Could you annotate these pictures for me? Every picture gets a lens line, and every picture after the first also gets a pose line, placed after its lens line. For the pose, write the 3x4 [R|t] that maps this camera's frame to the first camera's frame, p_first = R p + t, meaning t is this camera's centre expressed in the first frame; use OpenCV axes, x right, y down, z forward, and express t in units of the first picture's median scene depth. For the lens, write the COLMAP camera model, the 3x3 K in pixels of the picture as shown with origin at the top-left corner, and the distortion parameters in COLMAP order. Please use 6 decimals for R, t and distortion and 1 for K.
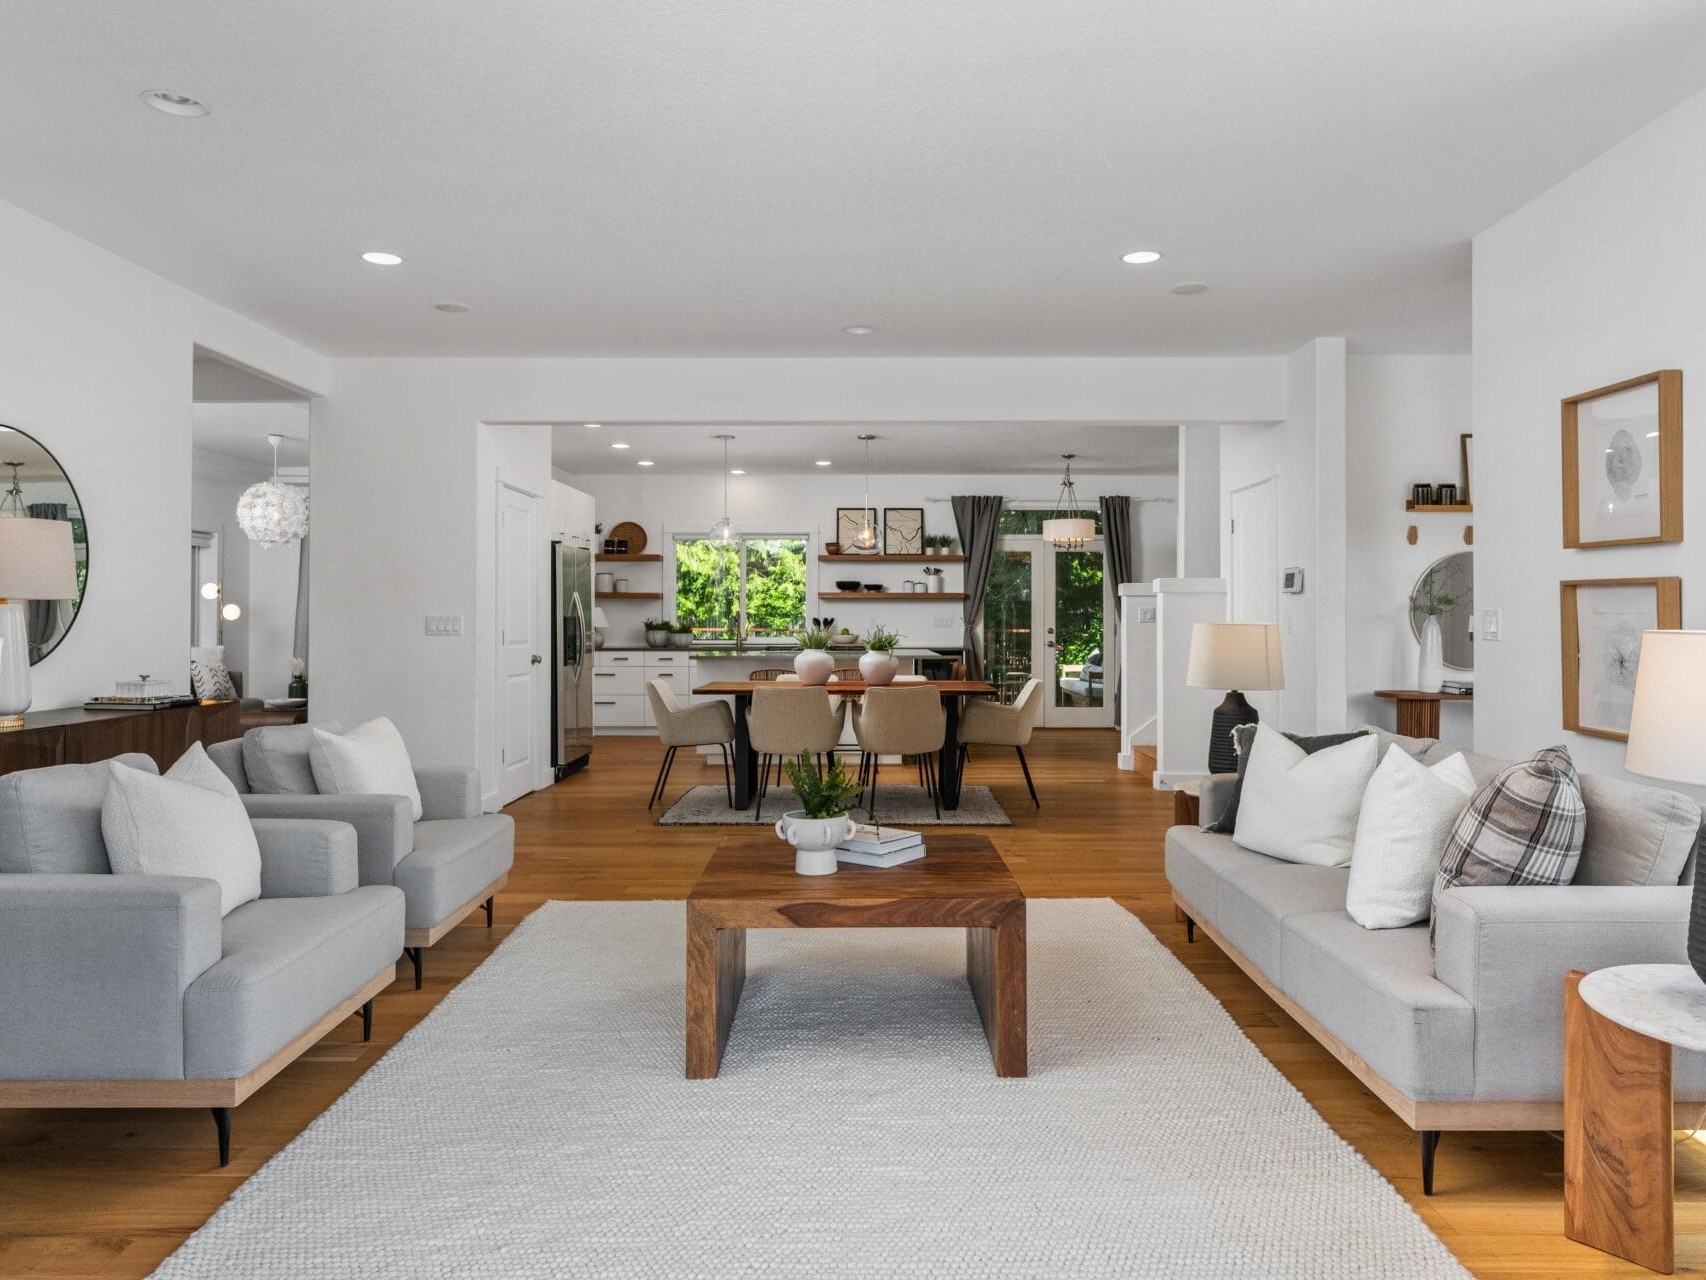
lens RADIAL K [[1181.2, 0, 871.1], [0, 1181.2, 600.2], [0, 0, 1]] dist [-0.001176, 0.008210]
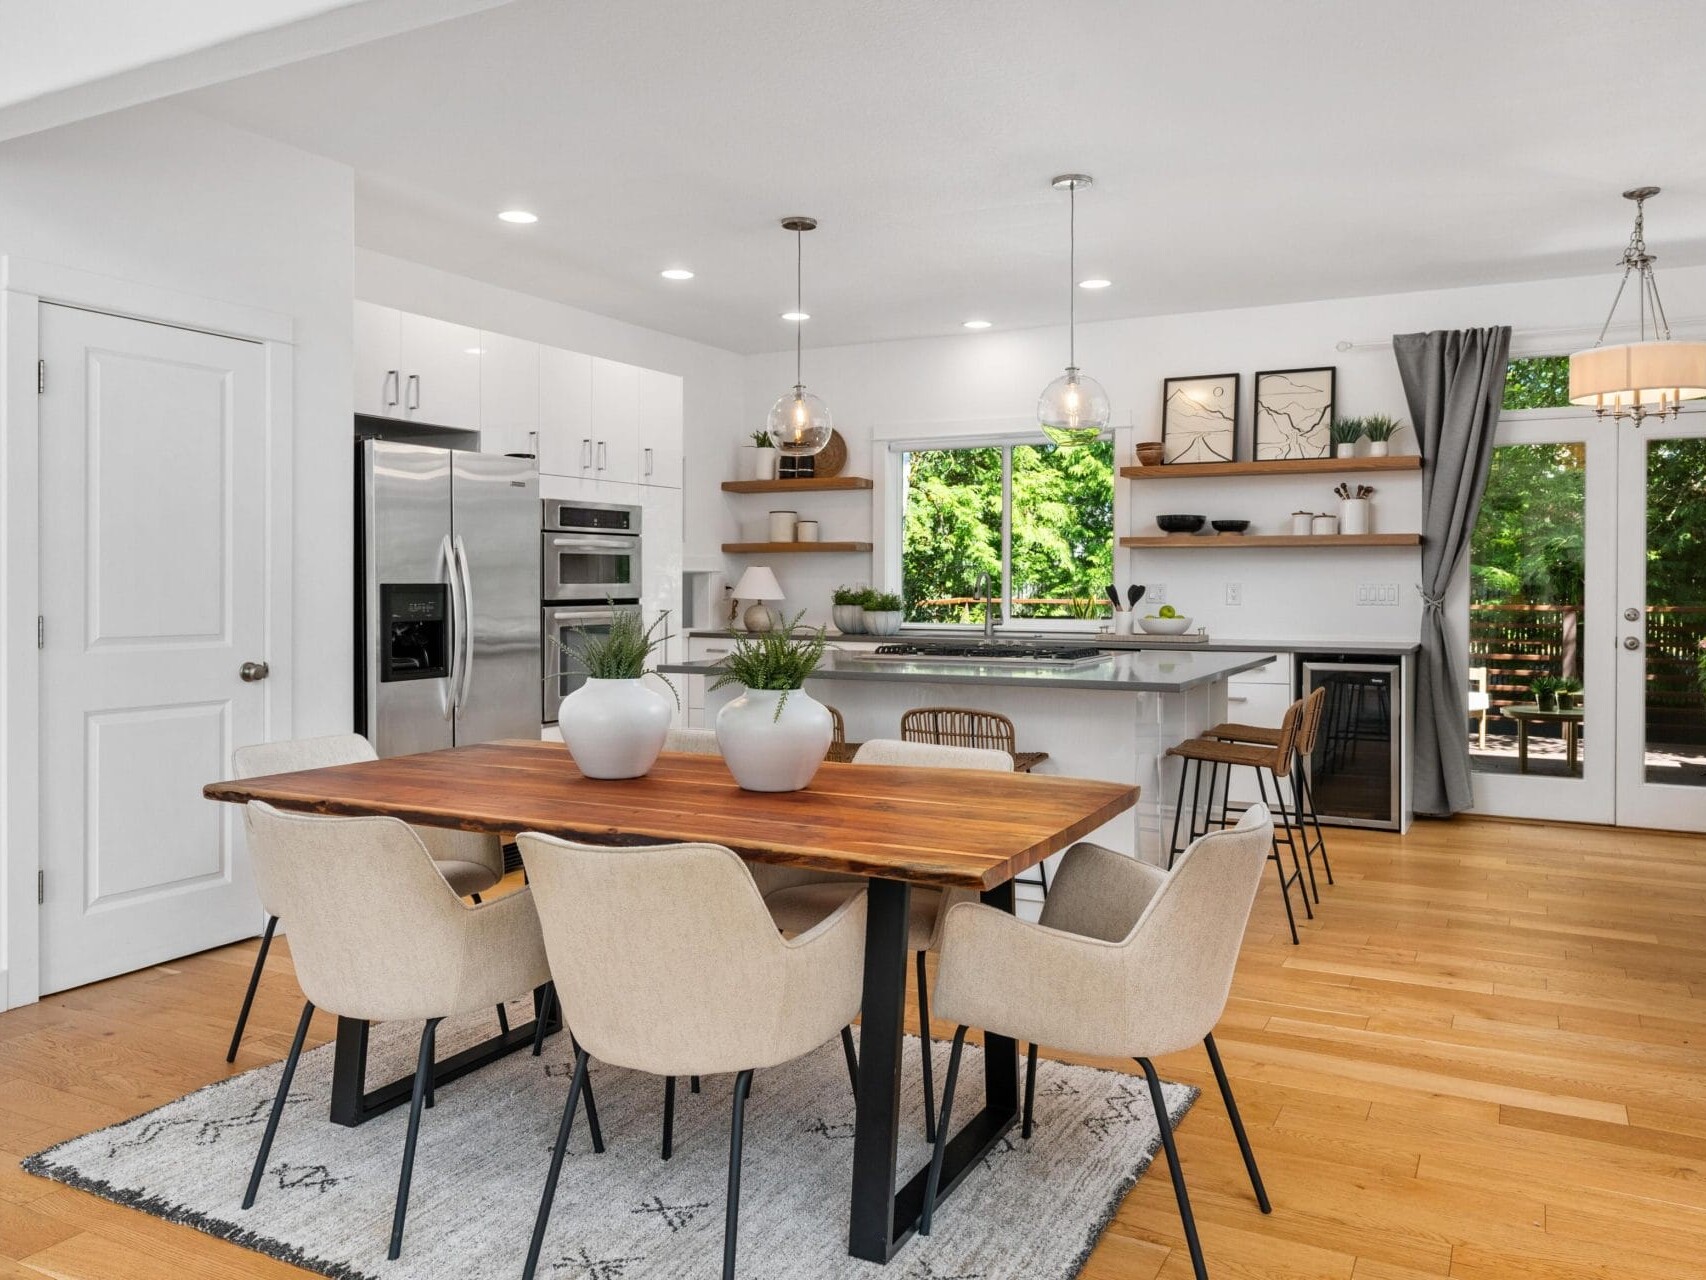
lens RADIAL K [[1297.8, 0, 856.9], [0, 1297.8, 588.4], [0, 0, 1]] dist [0.004928, 0.000449]
pose [[0.881928, 0.003775, -0.471369, 0.128751], [0.006352, 0.999782, 0.019891, 0.004162], [0.471341, -0.020537, 0.881712, 0.430592]]
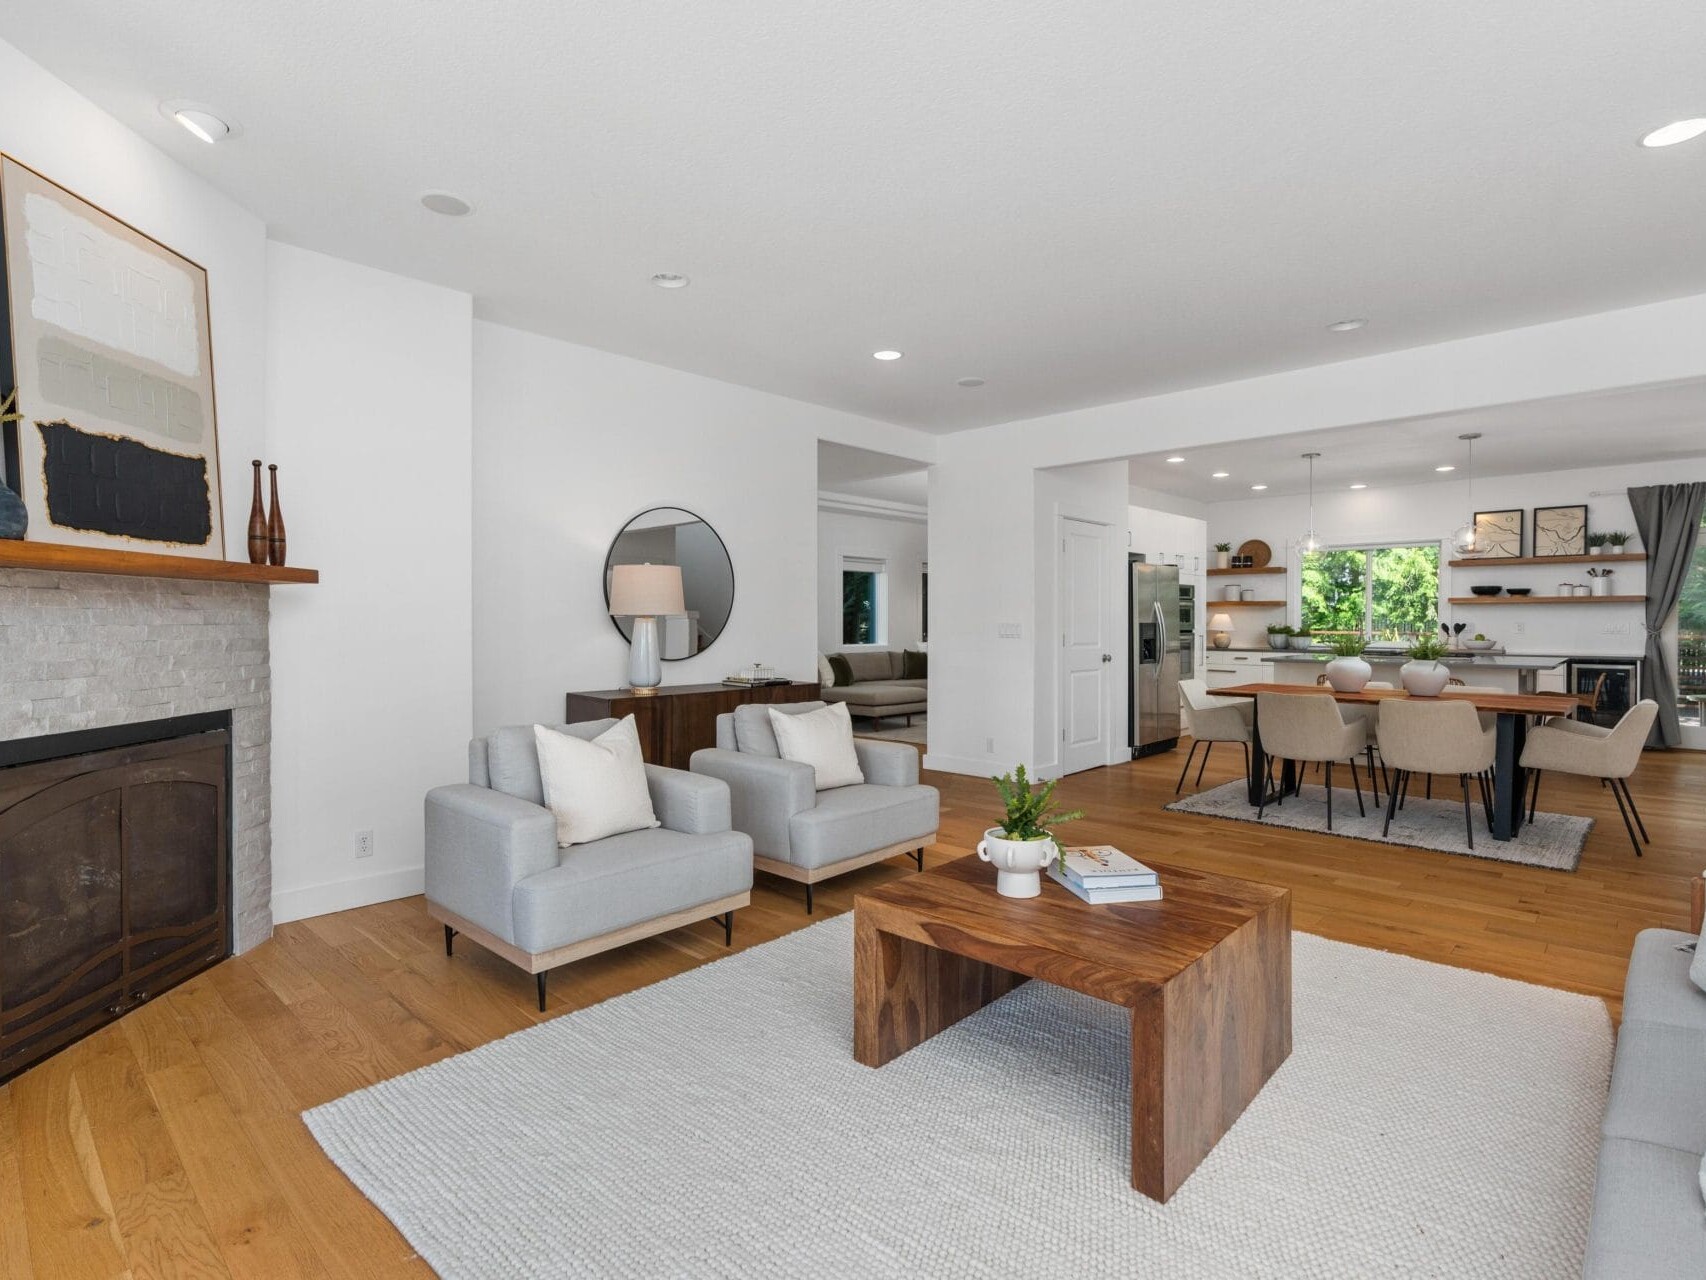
lens RADIAL K [[871.0, 0, 842.2], [0, 871.0, 627.5], [0, 0, 1]] dist [-0.014019, 0.007150]
pose [[0.720929, 0.004200, -0.692996, 0.096209], [0.011804, 0.999762, 0.018339, -0.001020], [0.692908, -0.021402, 0.720708, 0.107776]]
